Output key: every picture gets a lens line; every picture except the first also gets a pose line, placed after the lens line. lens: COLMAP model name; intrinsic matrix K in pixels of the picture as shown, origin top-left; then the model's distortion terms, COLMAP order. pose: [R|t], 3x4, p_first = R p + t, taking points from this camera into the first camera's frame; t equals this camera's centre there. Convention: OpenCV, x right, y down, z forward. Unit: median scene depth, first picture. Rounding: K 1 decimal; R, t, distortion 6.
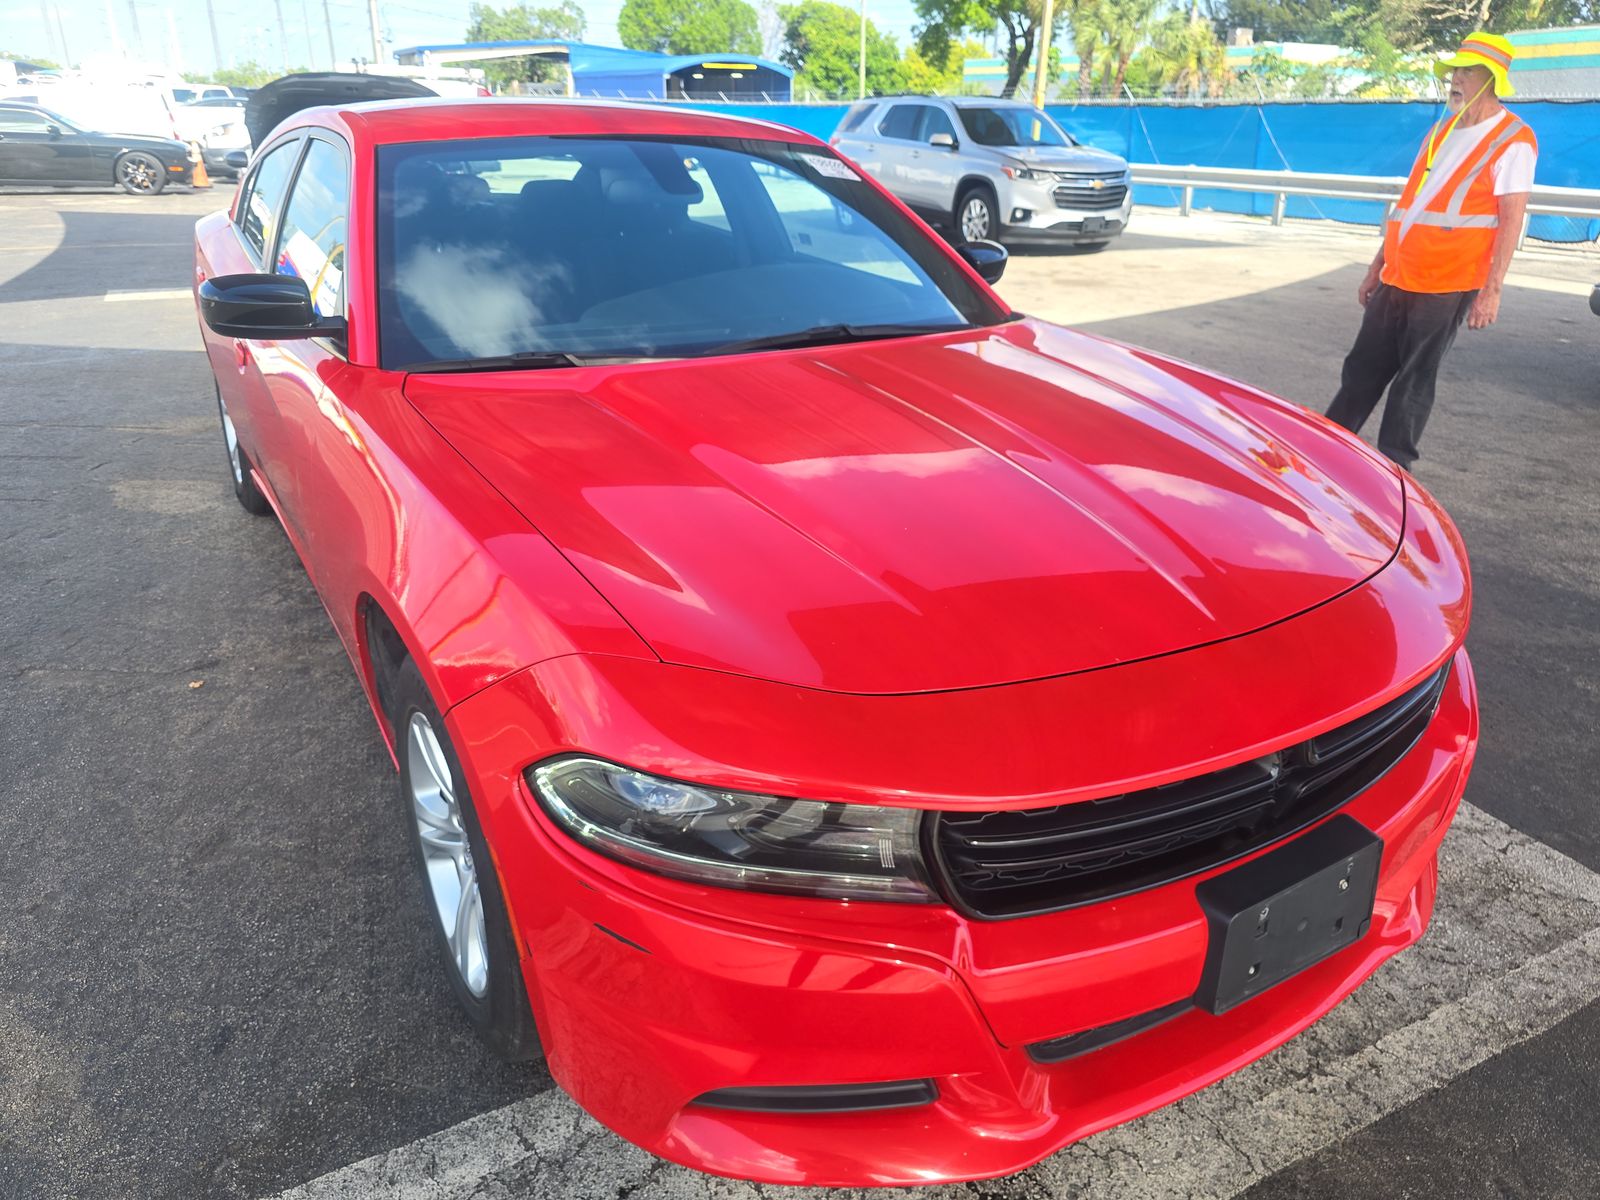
lens RADIAL K [[1148.9, 0, 821.3], [0, 1148.9, 602.8], [0, 0, 1]] dist [0.038453, -0.043250]
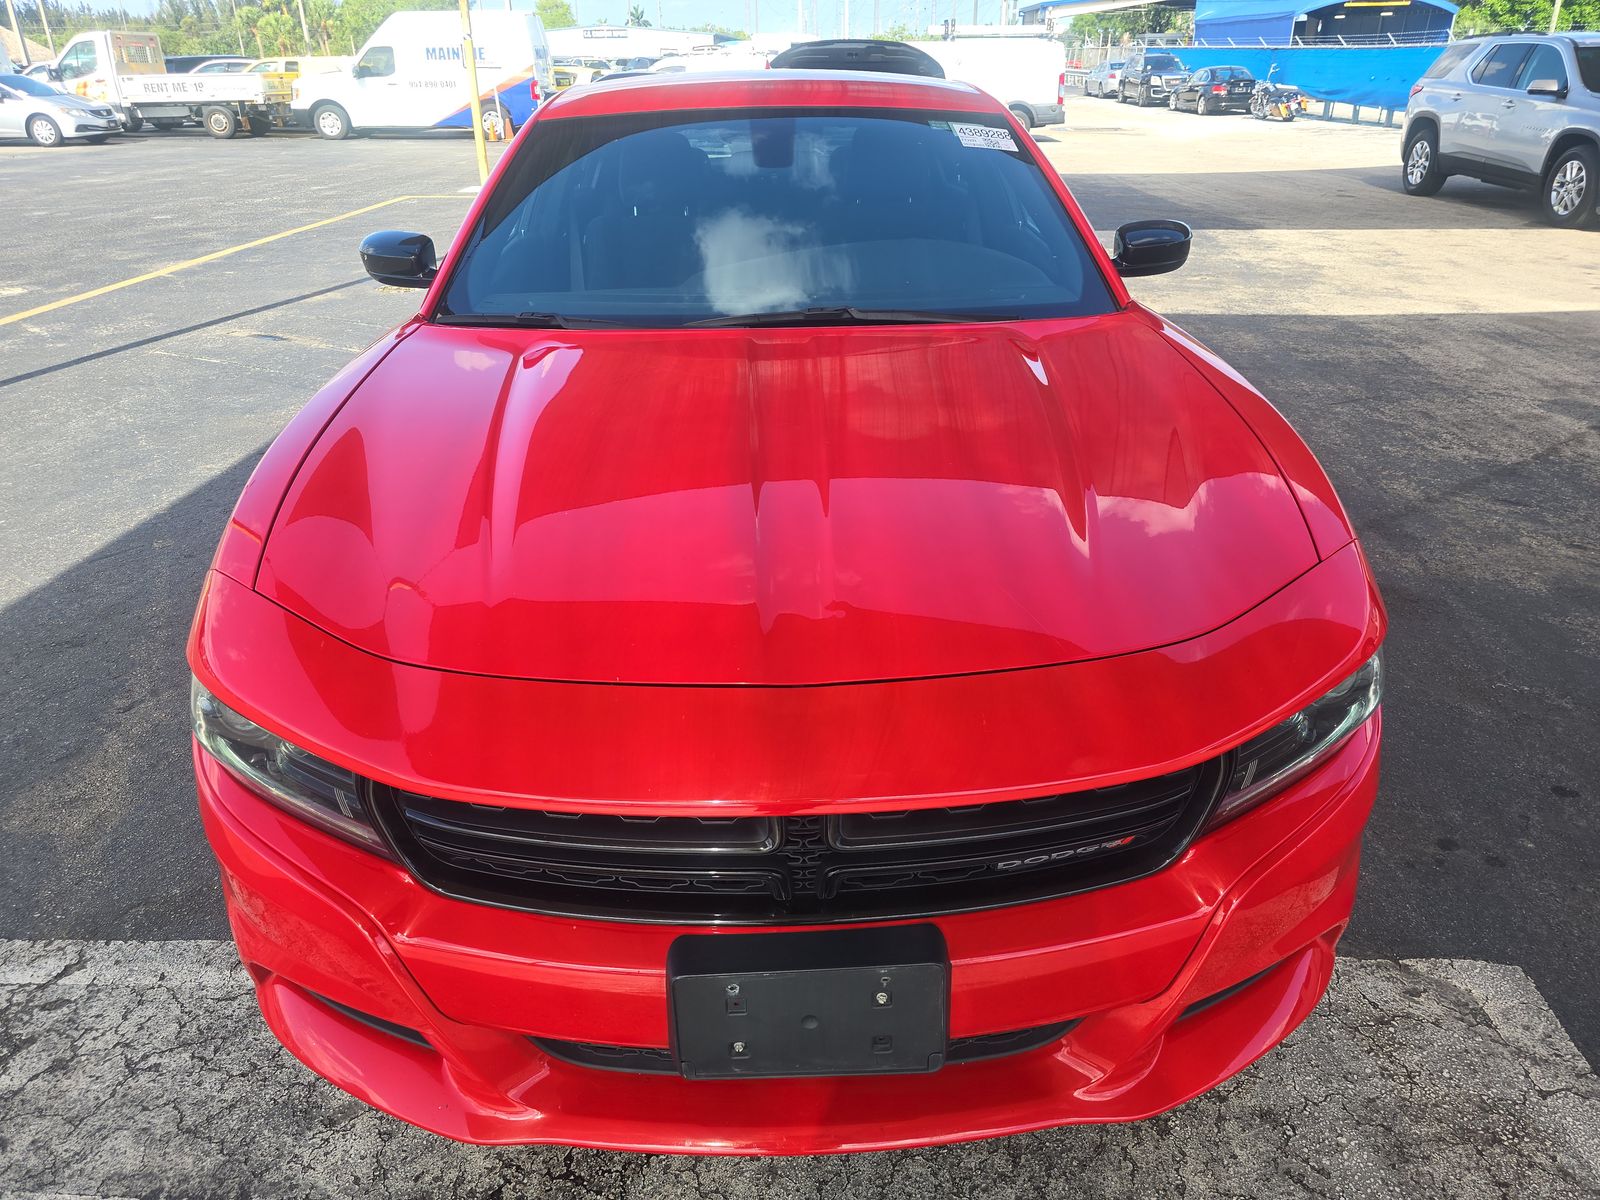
lens RADIAL K [[1148.9, 0, 821.3], [0, 1148.9, 602.8], [0, 0, 1]] dist [0.038453, -0.043250]
pose [[0.858428, 0.190481, -0.476255, 0.126167], [-0.173224, 0.981598, 0.080367, -0.017675], [0.482799, 0.013510, 0.875627, 0.036340]]
